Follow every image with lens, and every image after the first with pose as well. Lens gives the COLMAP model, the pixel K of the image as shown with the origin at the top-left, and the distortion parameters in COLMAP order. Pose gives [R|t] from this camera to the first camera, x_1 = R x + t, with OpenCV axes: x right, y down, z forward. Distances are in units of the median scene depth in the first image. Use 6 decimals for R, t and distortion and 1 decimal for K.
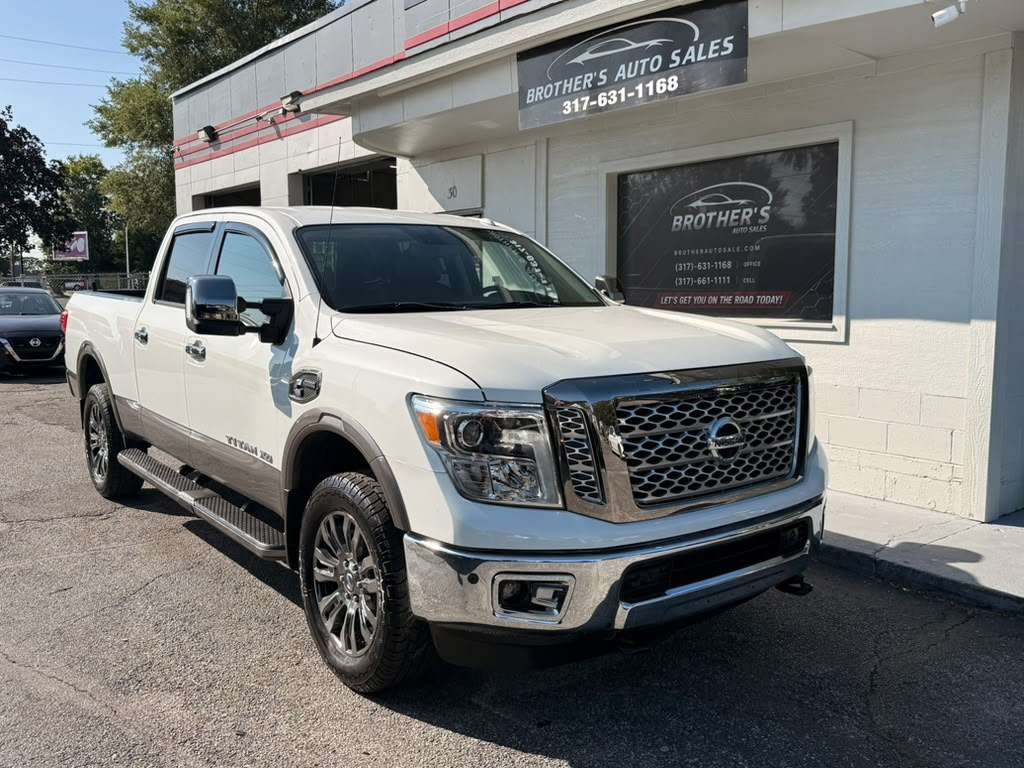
lens RADIAL K [[907.0, 0, 505.8], [0, 907.0, 381.6], [0, 0, 1]] dist [0.118073, -0.232586]
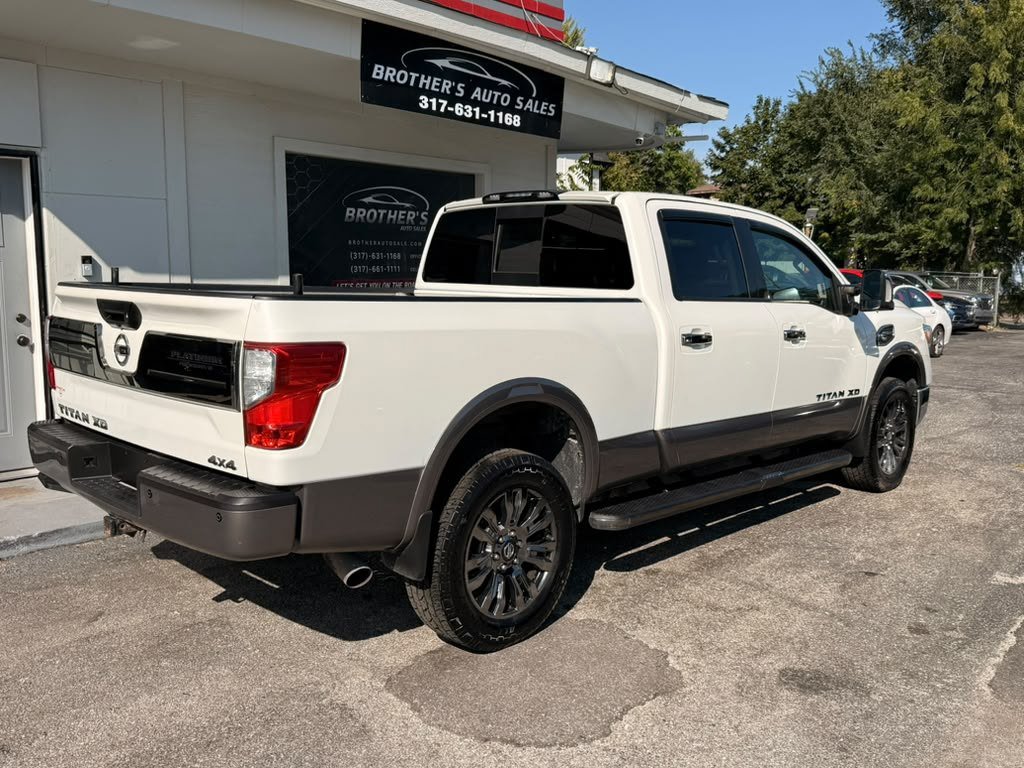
lens RADIAL K [[907.0, 0, 519.1], [0, 907.0, 380.0], [0, 0, 1]] dist [0.118073, -0.232586]
pose [[-0.168998, -0.118226, 0.978500, -1.079796], [0.096830, 0.985986, 0.135854, -0.127651], [-0.980848, 0.117707, -0.155182, 1.170711]]
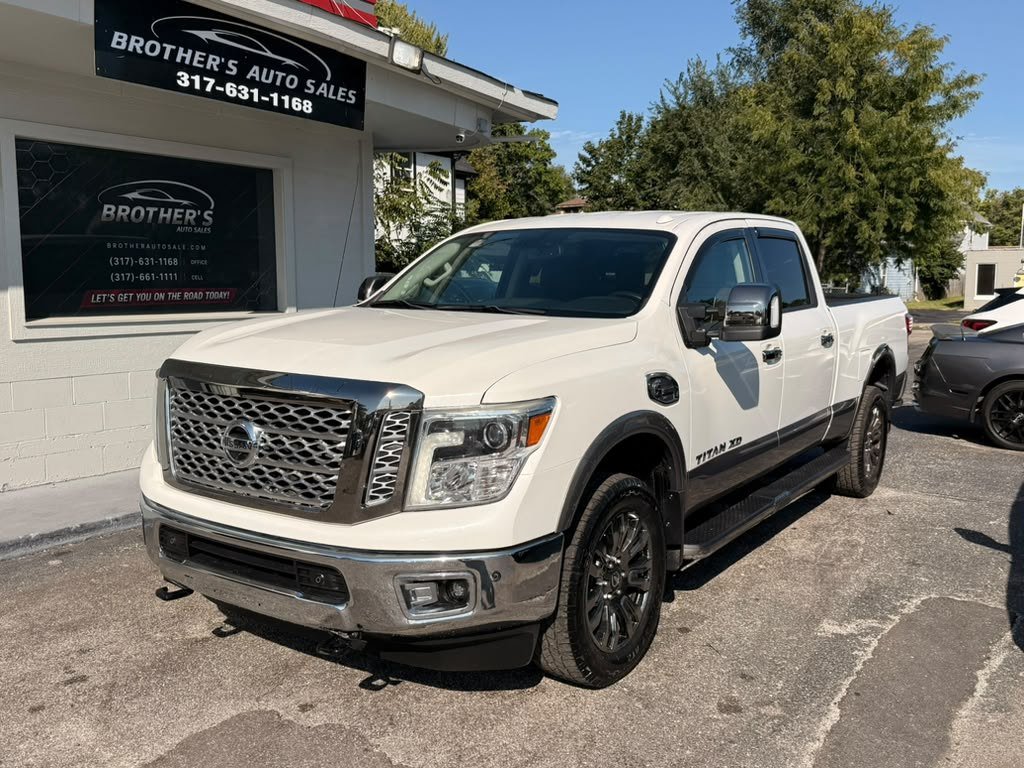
lens RADIAL K [[907.0, 0, 526.2], [0, 907.0, 378.8], [0, 0, 1]] dist [0.118073, -0.232586]
pose [[-0.303835, -0.099482, 0.947517, -0.961701], [0.095847, 0.986296, 0.134288, -0.110507], [-0.947891, 0.131618, -0.290136, 1.052295]]
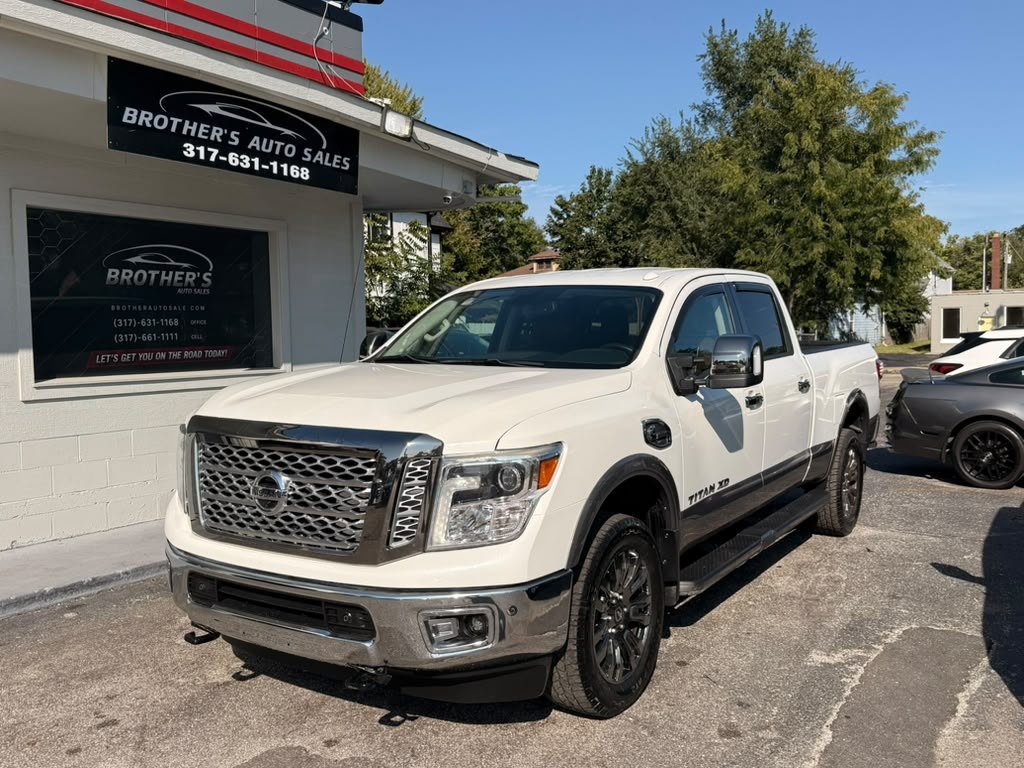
lens RADIAL K [[907.0, 0, 521.3], [0, 907.0, 383.4], [0, 0, 1]] dist [0.118073, -0.232586]
pose [[-0.326814, -0.045730, 0.943982, -0.997532], [0.112380, 0.989862, 0.086859, -0.117169], [-0.938383, 0.134471, -0.318361, 1.085046]]
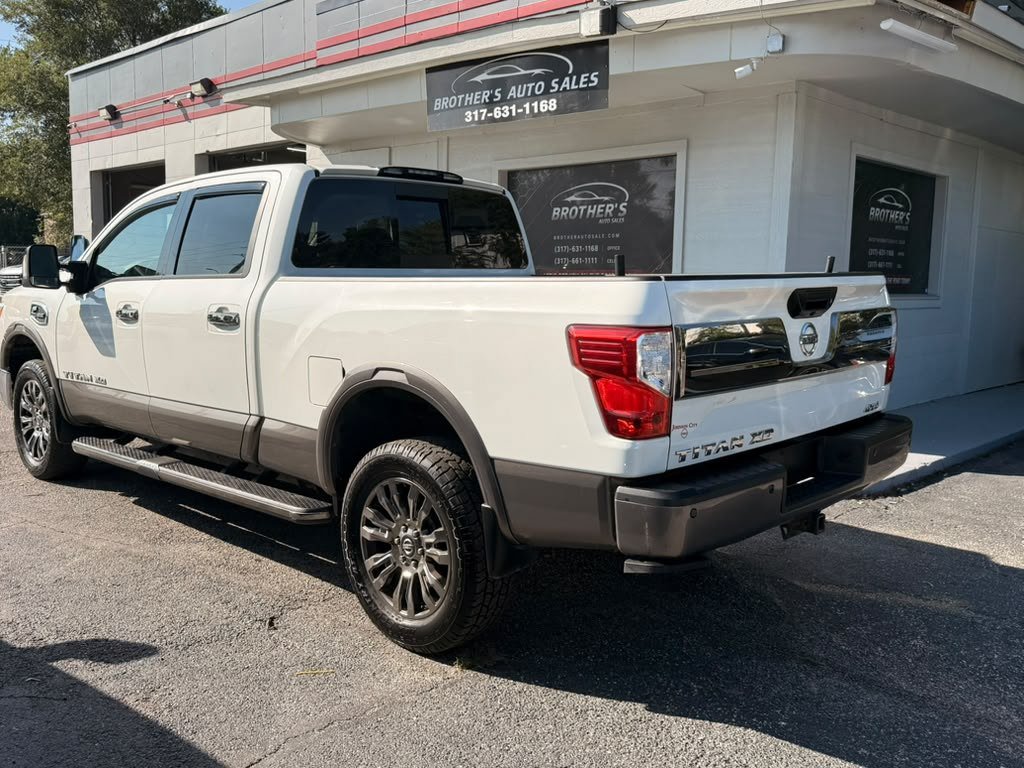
lens RADIAL K [[907.0, 0, 524.2], [0, 907.0, 383.3], [0, 0, 1]] dist [0.118073, -0.232586]
pose [[0.988399, 0.000475, 0.151877, -0.049065], [-0.003153, 0.999844, 0.017395, 0.040958], [-0.151845, -0.017672, 0.988246, -0.253019]]
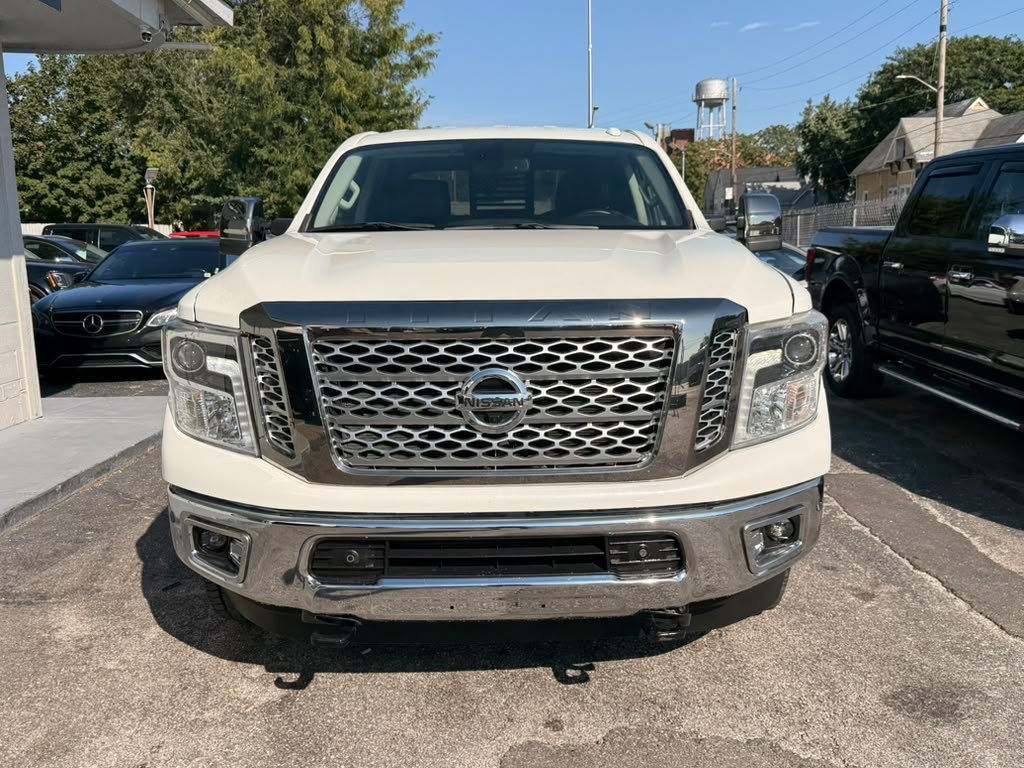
lens RADIAL K [[907.0, 0, 524.4], [0, 907.0, 373.7], [0, 0, 1]] dist [0.118073, -0.232586]
pose [[-0.793986, -0.071081, 0.603767, -0.659407], [0.089762, 0.968549, 0.232068, -0.118684], [-0.601273, 0.238453, -0.762634, 1.344707]]
